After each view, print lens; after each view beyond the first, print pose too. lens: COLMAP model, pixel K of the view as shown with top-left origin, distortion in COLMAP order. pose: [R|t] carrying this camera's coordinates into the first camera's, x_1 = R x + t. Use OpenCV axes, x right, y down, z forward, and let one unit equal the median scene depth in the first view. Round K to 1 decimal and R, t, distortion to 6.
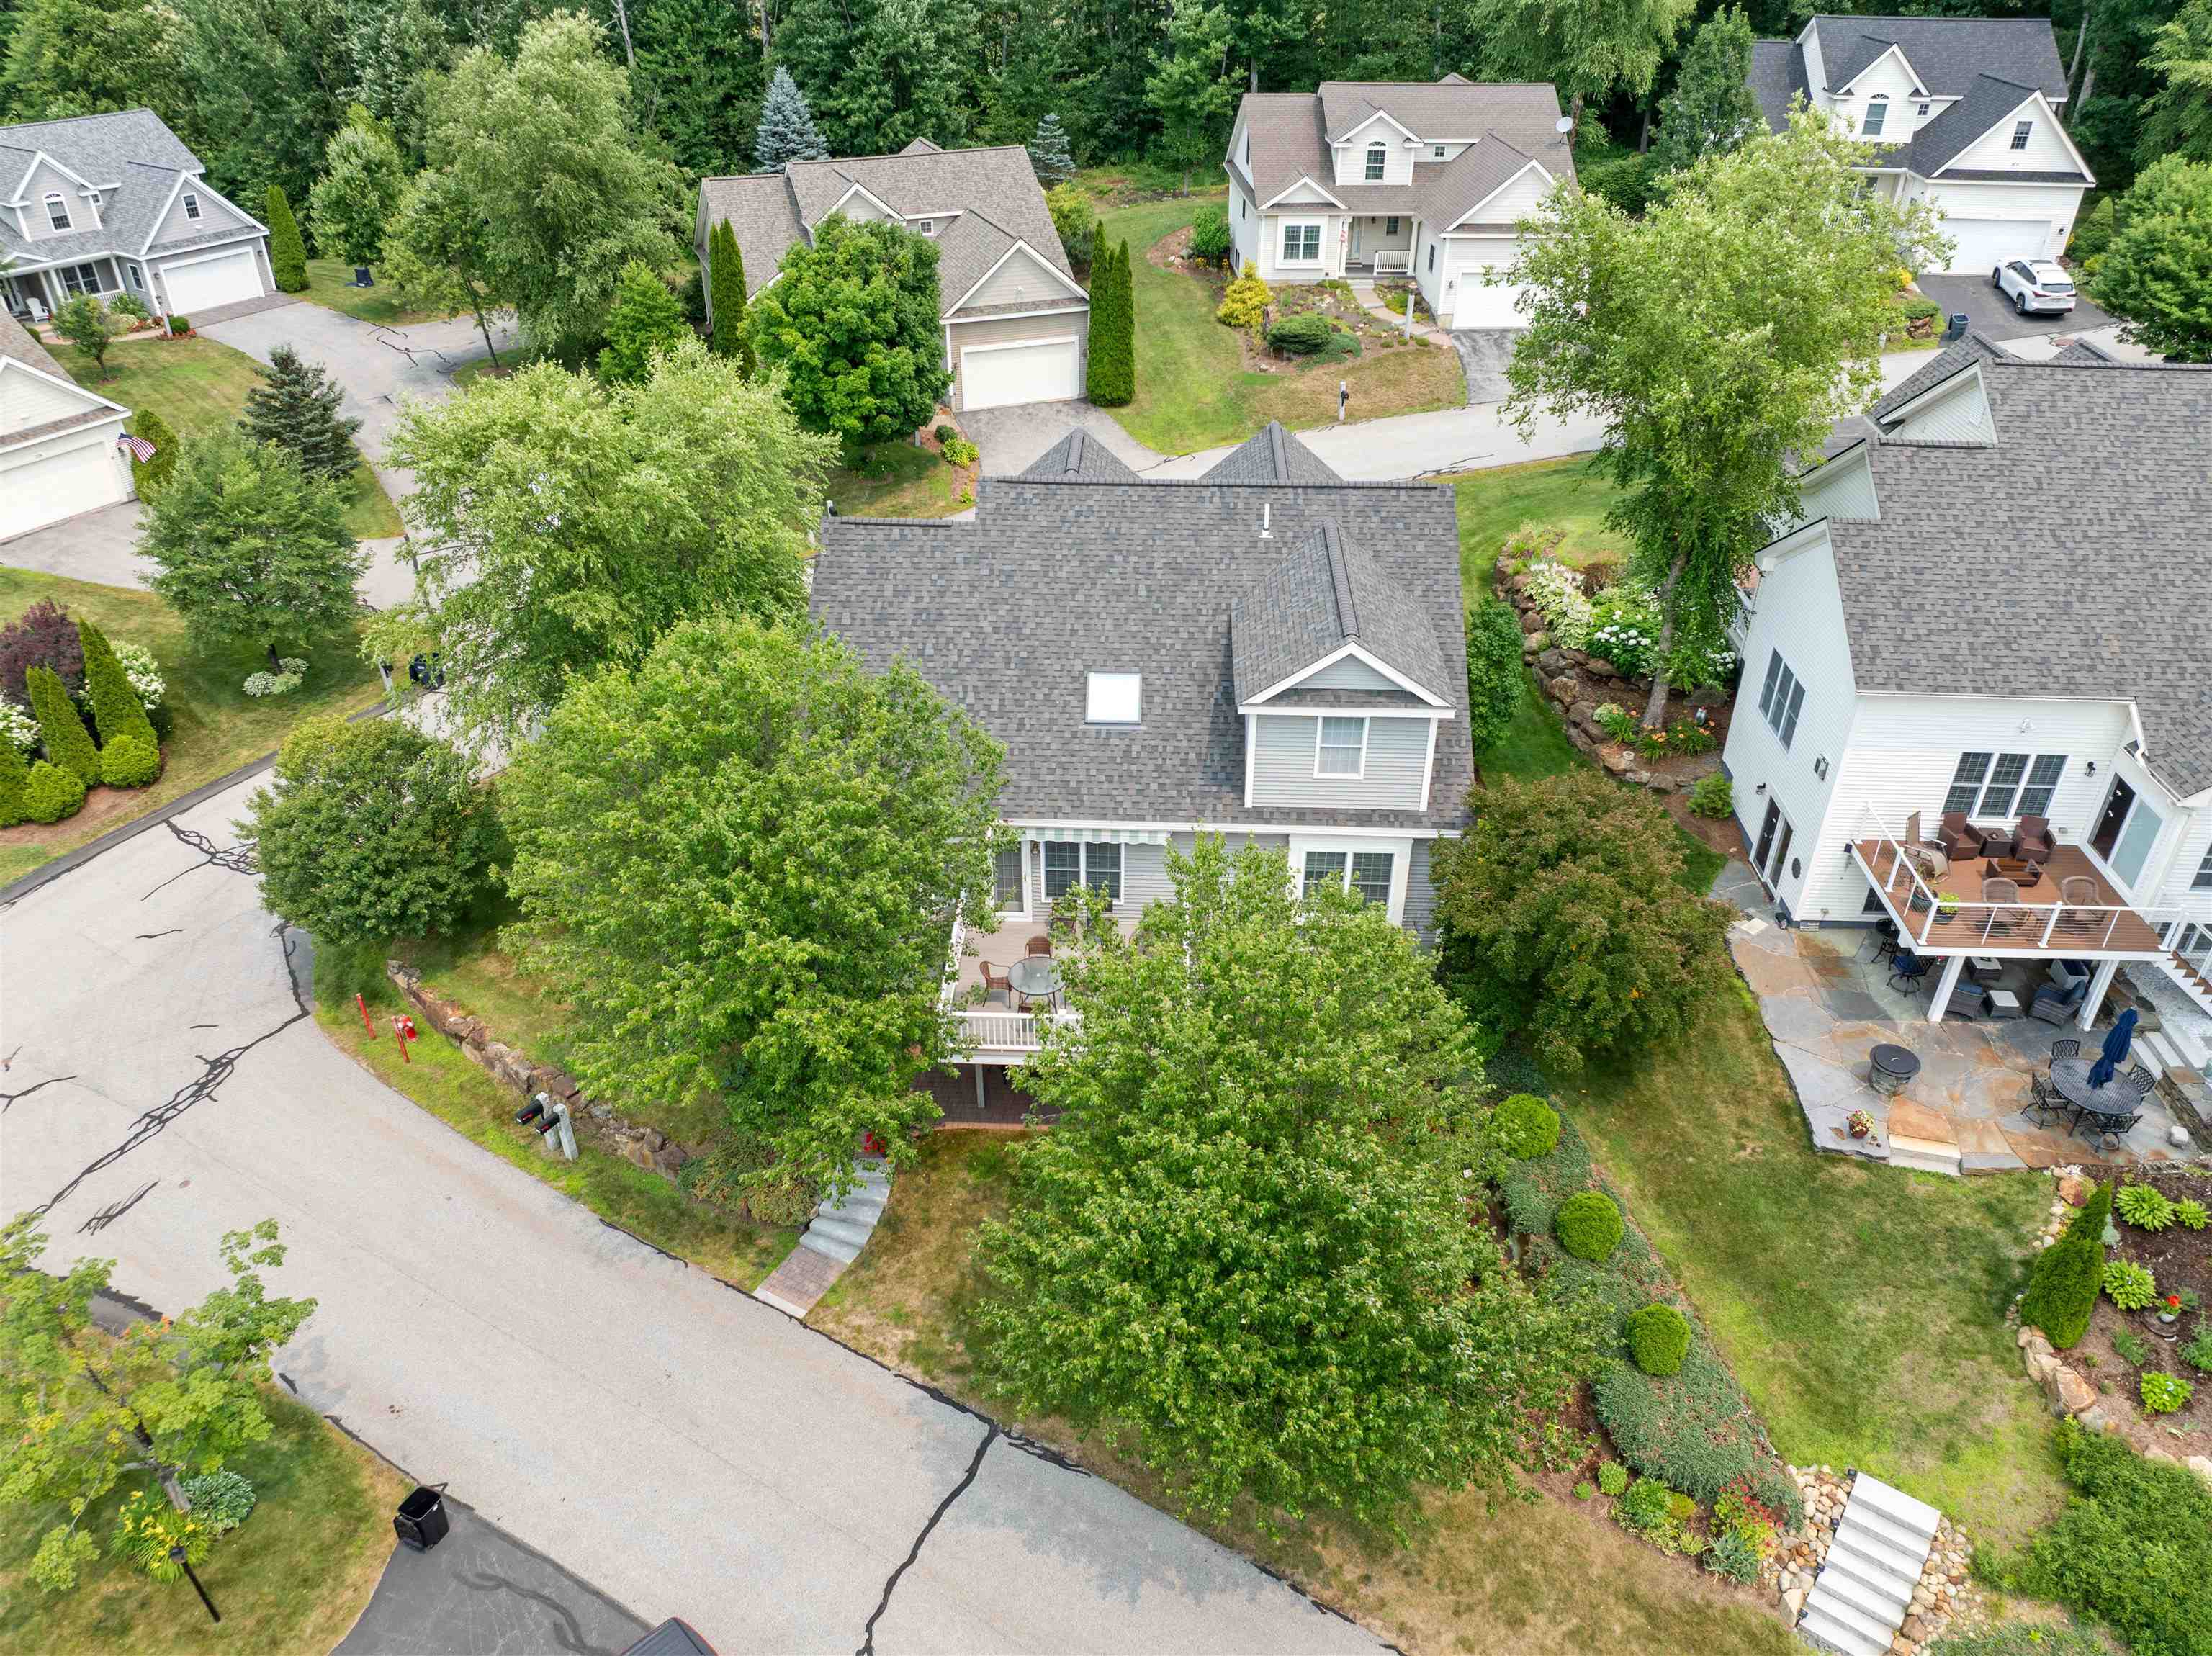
lens RADIAL K [[1560.4, 0, 1106.0], [0, 1560.4, 828.0], [0, 0, 1]] dist [-0.030466, -0.019457]
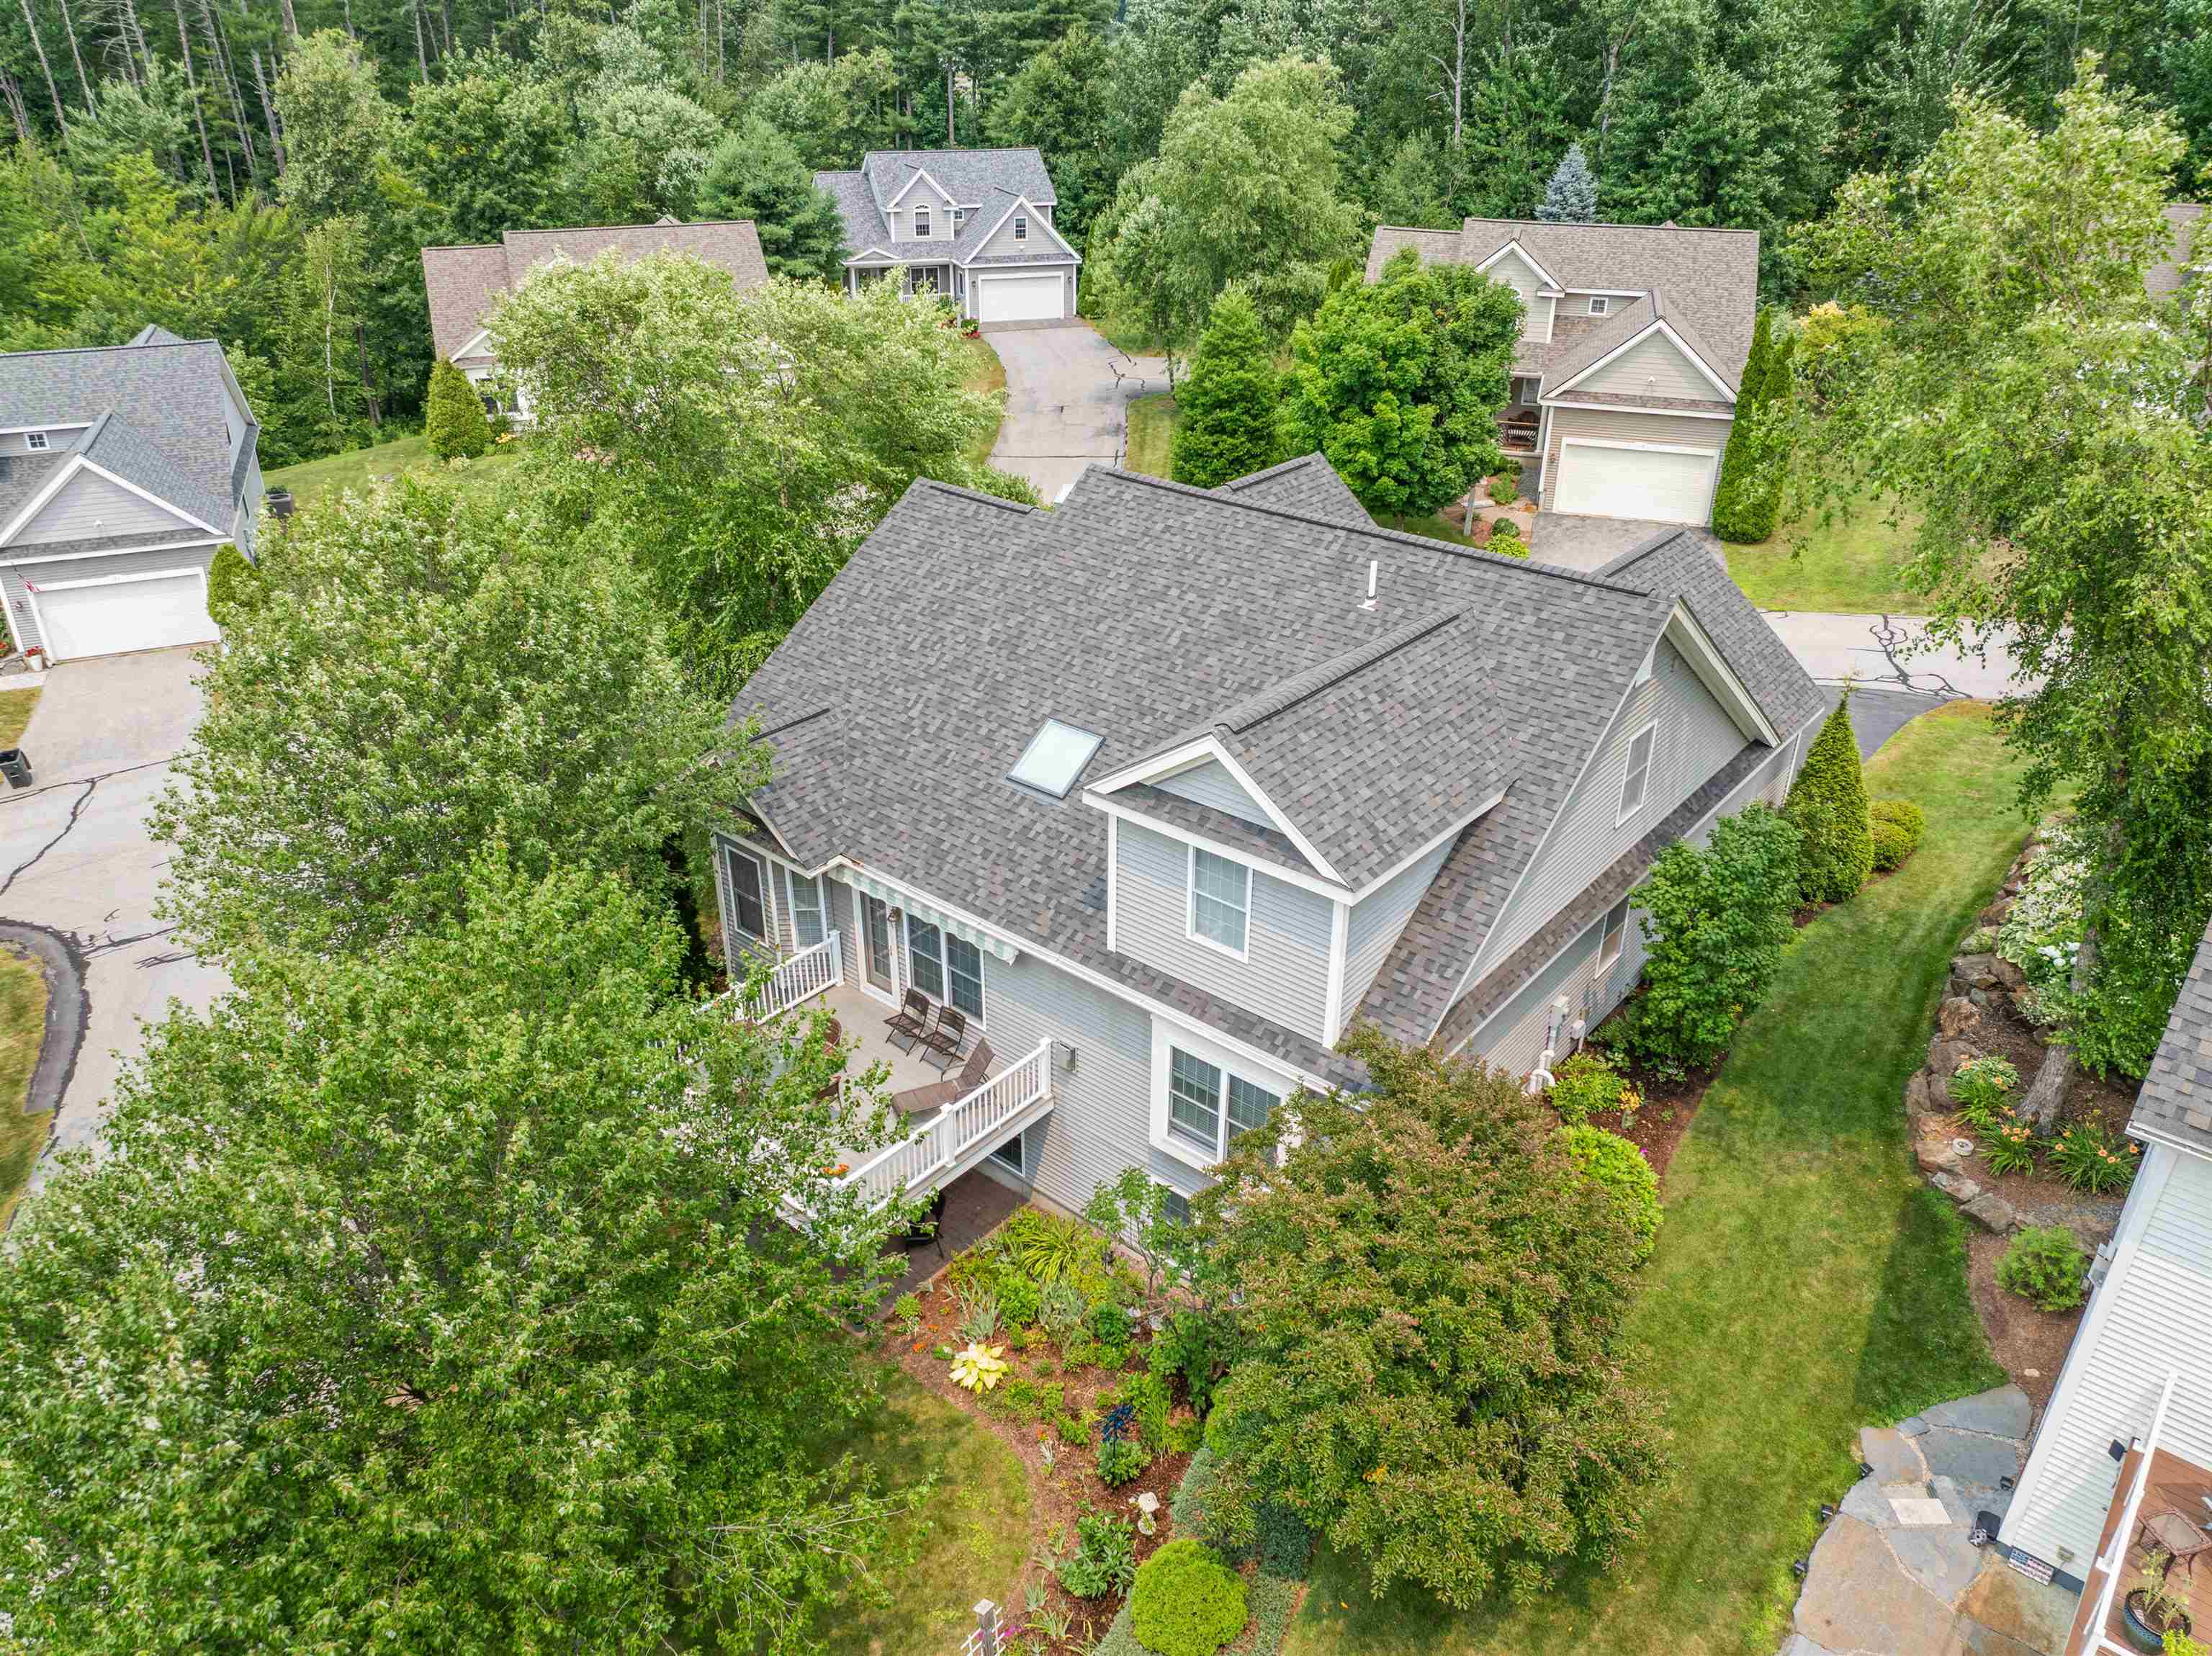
lens RADIAL K [[1560.4, 0, 1106.0], [0, 1560.4, 828.0], [0, 0, 1]] dist [-0.030466, -0.019457]
pose [[0.793181, 0.284353, -0.538523, 0.252752], [-0.334306, 0.942450, 0.005243, -0.038721], [0.509022, 0.175872, 0.842595, 0.240763]]
